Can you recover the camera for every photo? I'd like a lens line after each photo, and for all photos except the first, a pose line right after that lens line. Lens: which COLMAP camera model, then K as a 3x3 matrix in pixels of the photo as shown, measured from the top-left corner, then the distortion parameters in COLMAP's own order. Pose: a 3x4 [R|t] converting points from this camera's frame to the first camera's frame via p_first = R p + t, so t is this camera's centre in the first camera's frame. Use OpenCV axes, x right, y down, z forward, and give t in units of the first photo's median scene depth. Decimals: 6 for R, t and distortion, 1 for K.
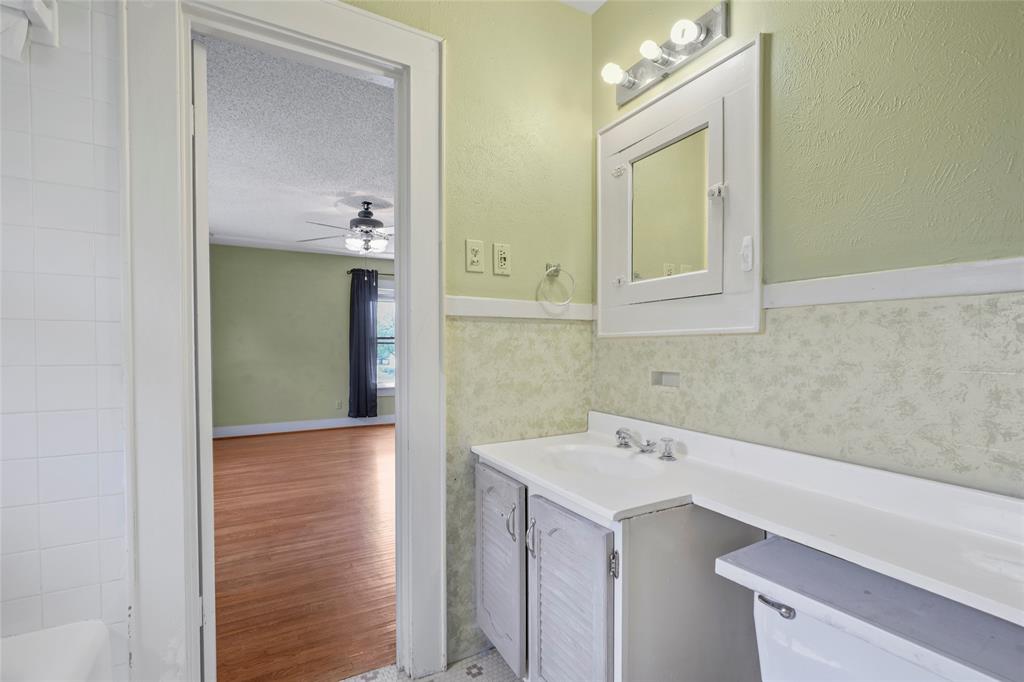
lens RADIAL K [[473.9, 0, 514.3], [0, 473.9, 346.3], [0, 0, 1]] dist [-0.001566, 0.000058]
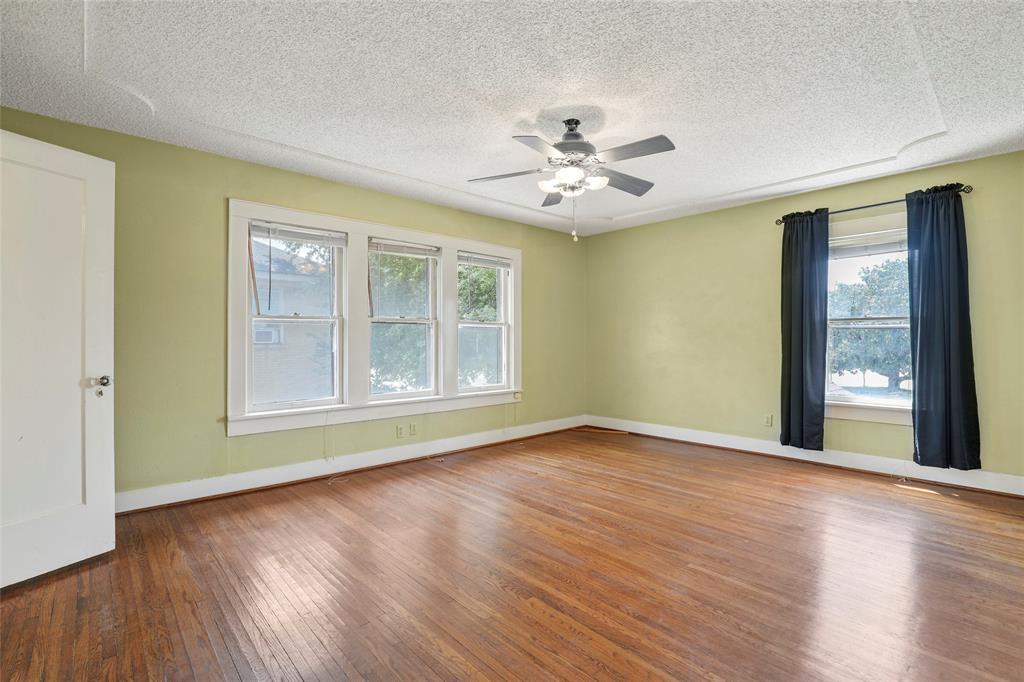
lens RADIAL K [[473.9, 0, 514.3], [0, 473.9, 346.3], [0, 0, 1]] dist [-0.001566, 0.000058]
pose [[0.201690, 0.007714, -0.979419, 0.222566], [-0.000311, 0.999969, 0.007812, 0.011399], [0.979449, -0.001271, 0.201686, 0.501394]]
